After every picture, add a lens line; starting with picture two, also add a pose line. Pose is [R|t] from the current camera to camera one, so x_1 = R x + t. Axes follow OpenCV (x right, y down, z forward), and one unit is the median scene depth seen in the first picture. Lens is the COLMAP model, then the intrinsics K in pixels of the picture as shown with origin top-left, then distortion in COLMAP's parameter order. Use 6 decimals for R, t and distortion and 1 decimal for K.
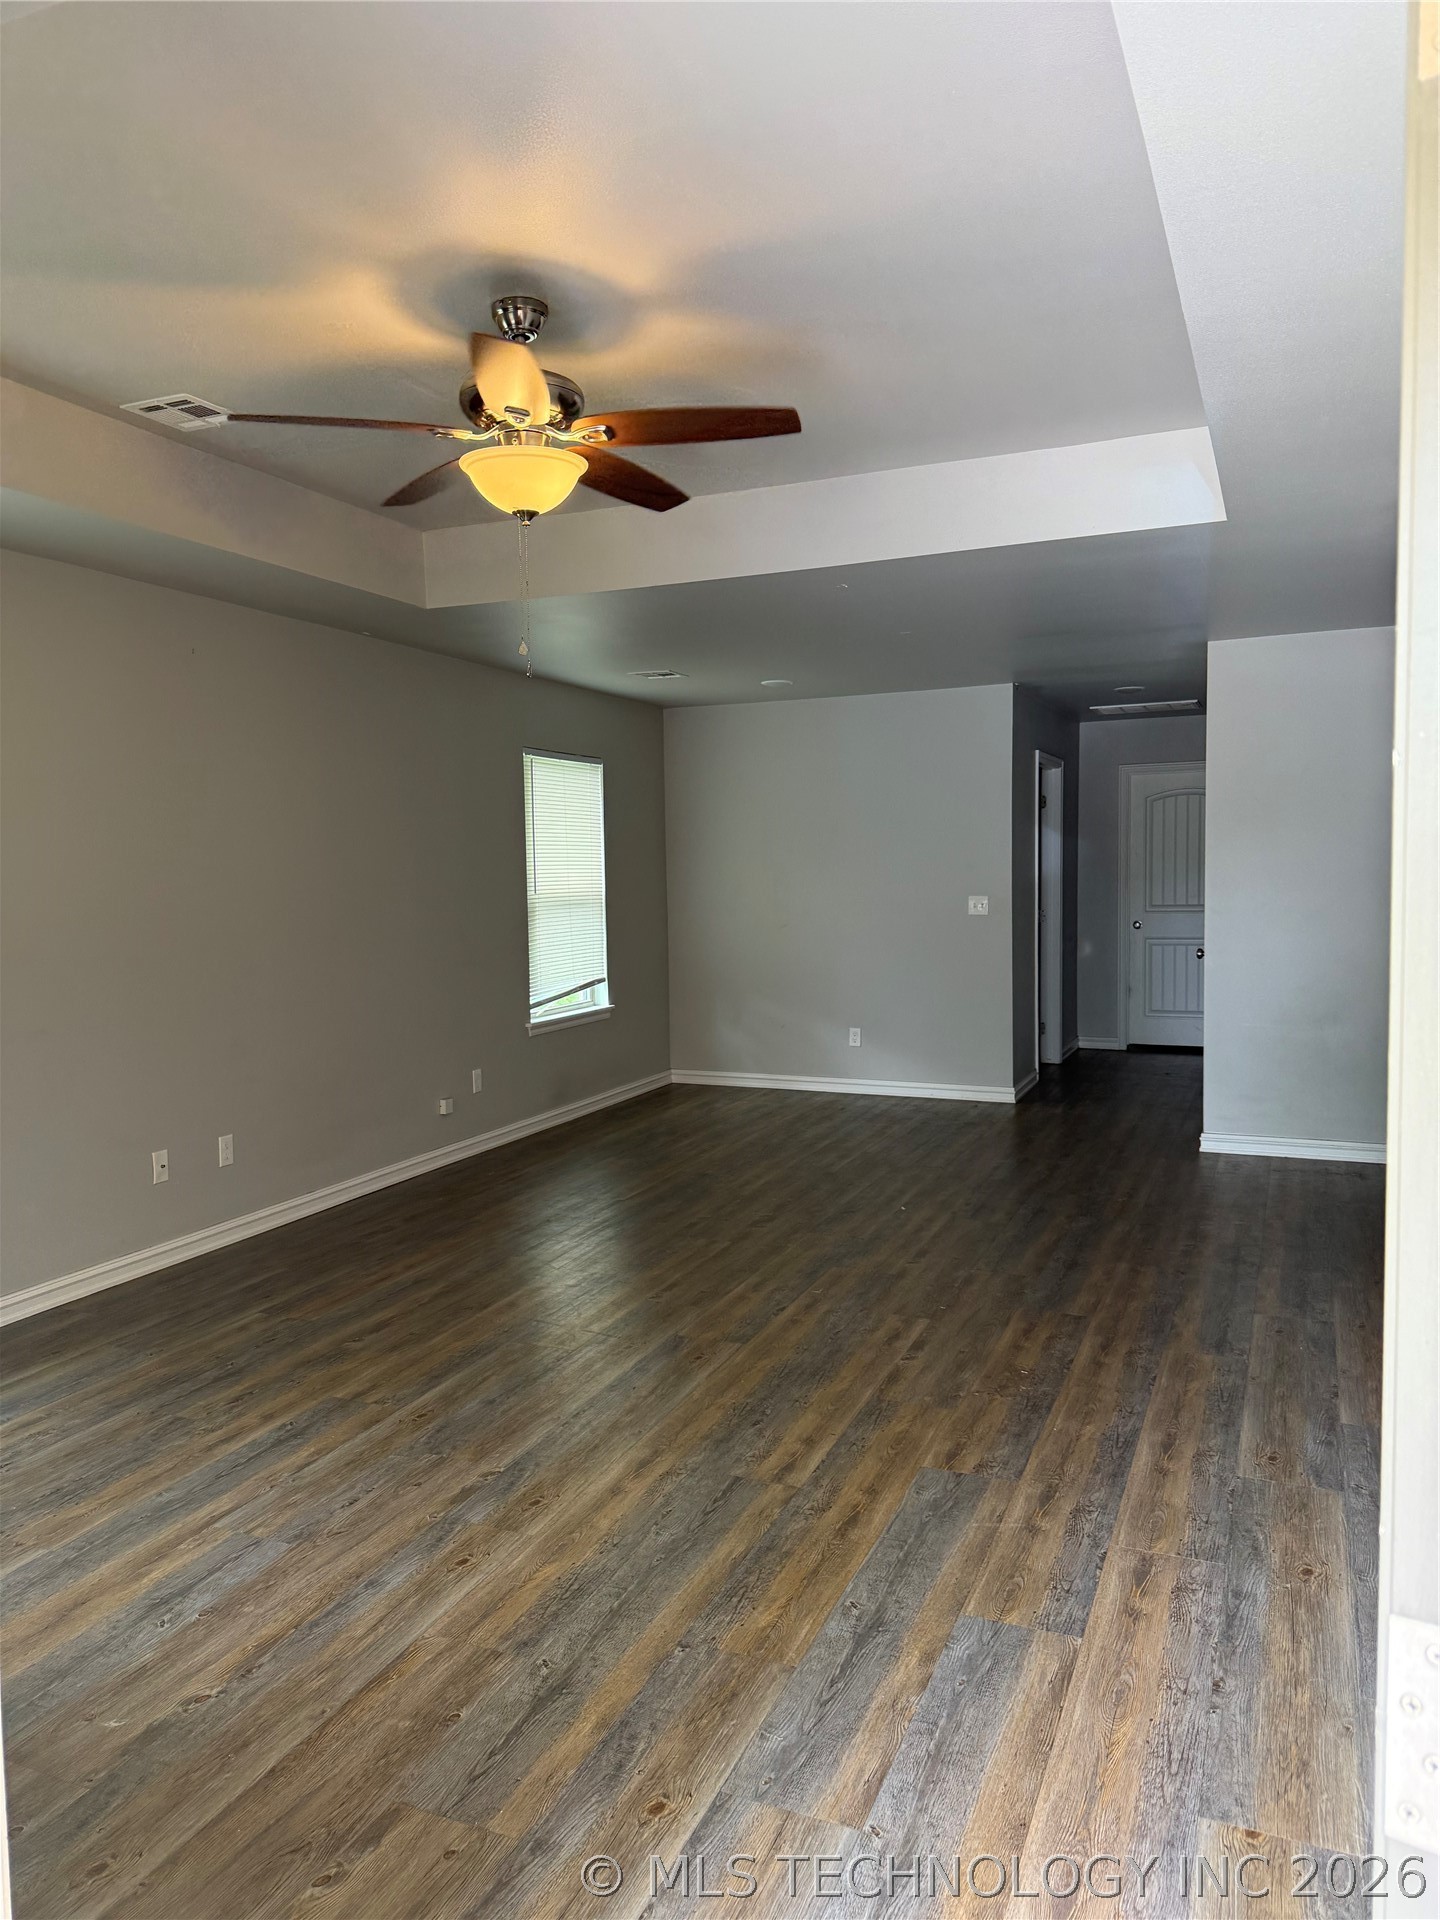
lens RADIAL K [[1363.0, 0, 712.8], [0, 1363.0, 961.9], [0, 0, 1]] dist [0.036152, -0.040095]
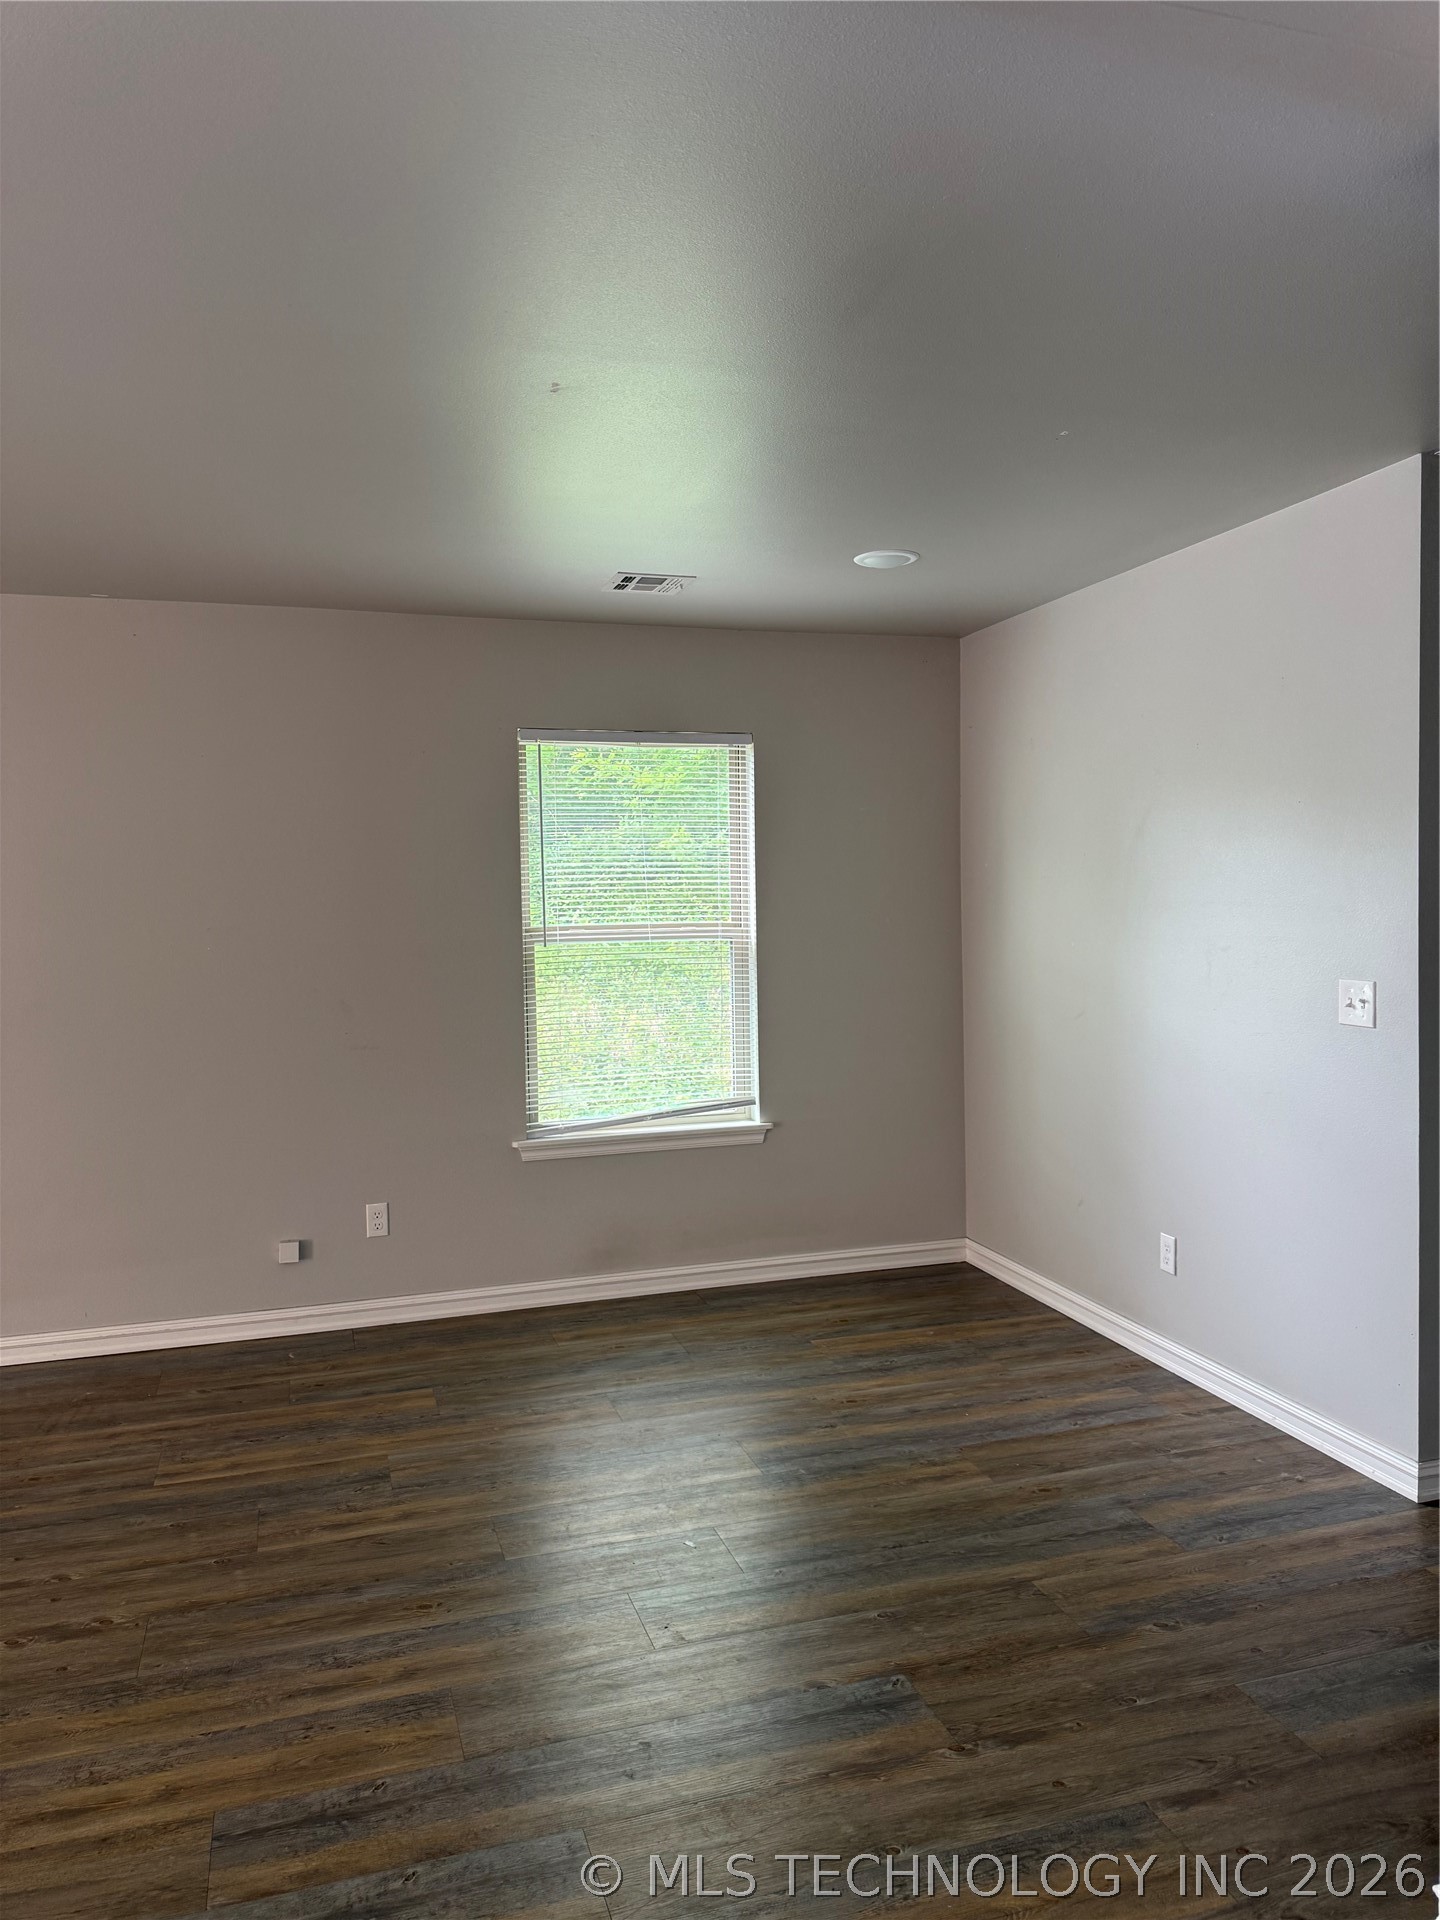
lens RADIAL K [[1363.0, 0, 709.7], [0, 1363.0, 966.2], [0, 0, 1]] dist [0.036152, -0.040095]
pose [[0.652270, 0.041709, -0.756839, 0.782709], [-0.048062, 0.998752, 0.013619, -0.100104], [0.756462, 0.027492, 0.653460, 1.174736]]
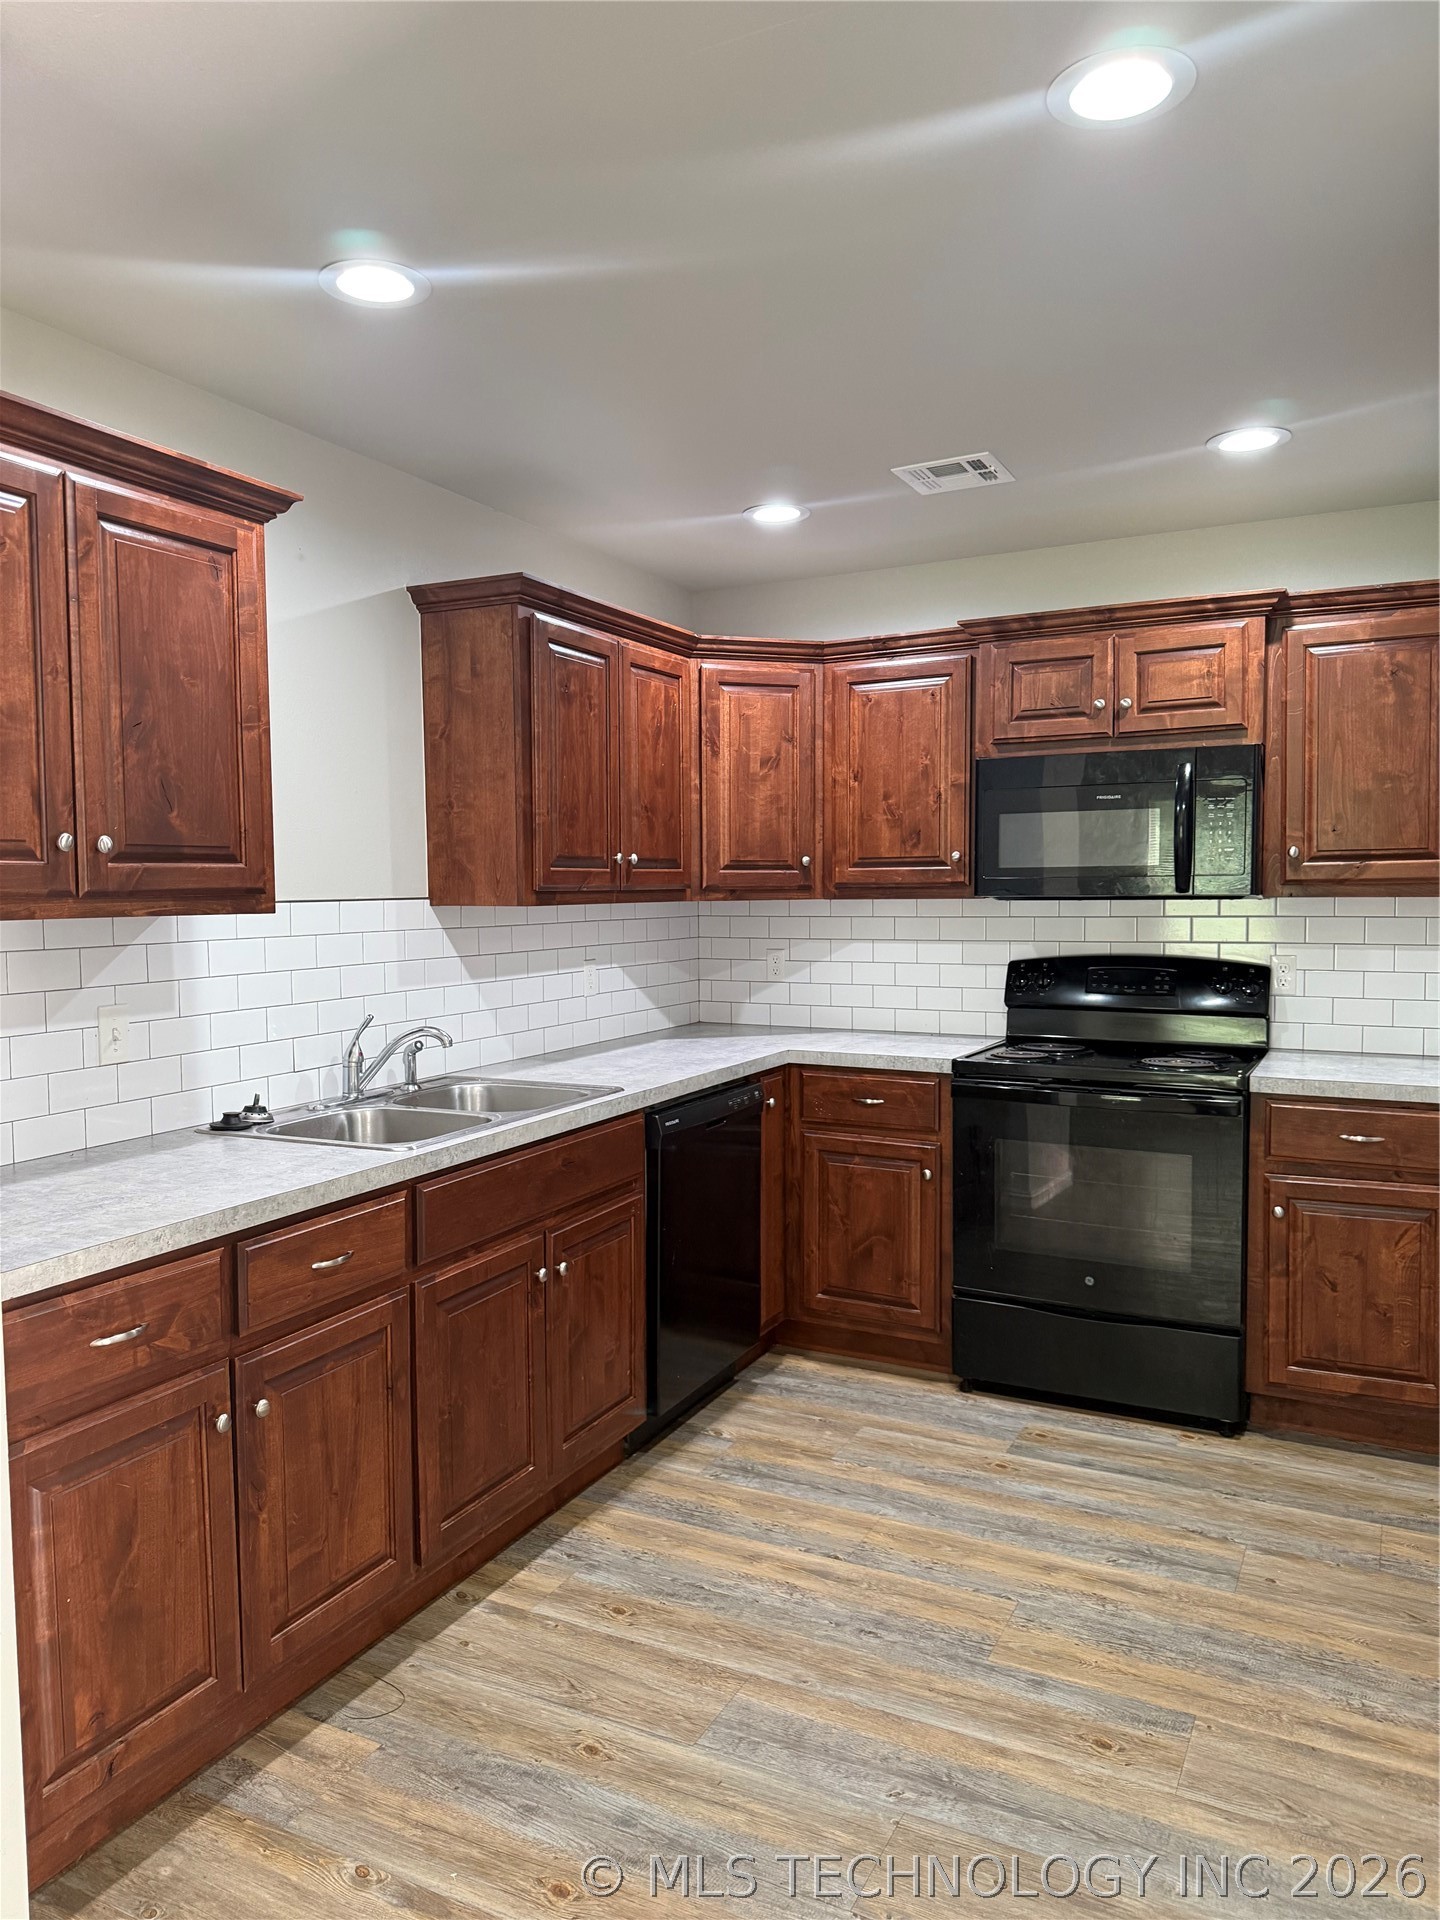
lens RADIAL K [[1363.0, 0, 733.9], [0, 1363.0, 962.7], [0, 0, 1]] dist [0.036152, -0.040095]
pose [[0.047189, -0.044539, 0.997893, 0.325900], [0.073501, 0.996452, 0.040999, -0.098736], [-0.996178, 0.071412, 0.050296, 1.303310]]
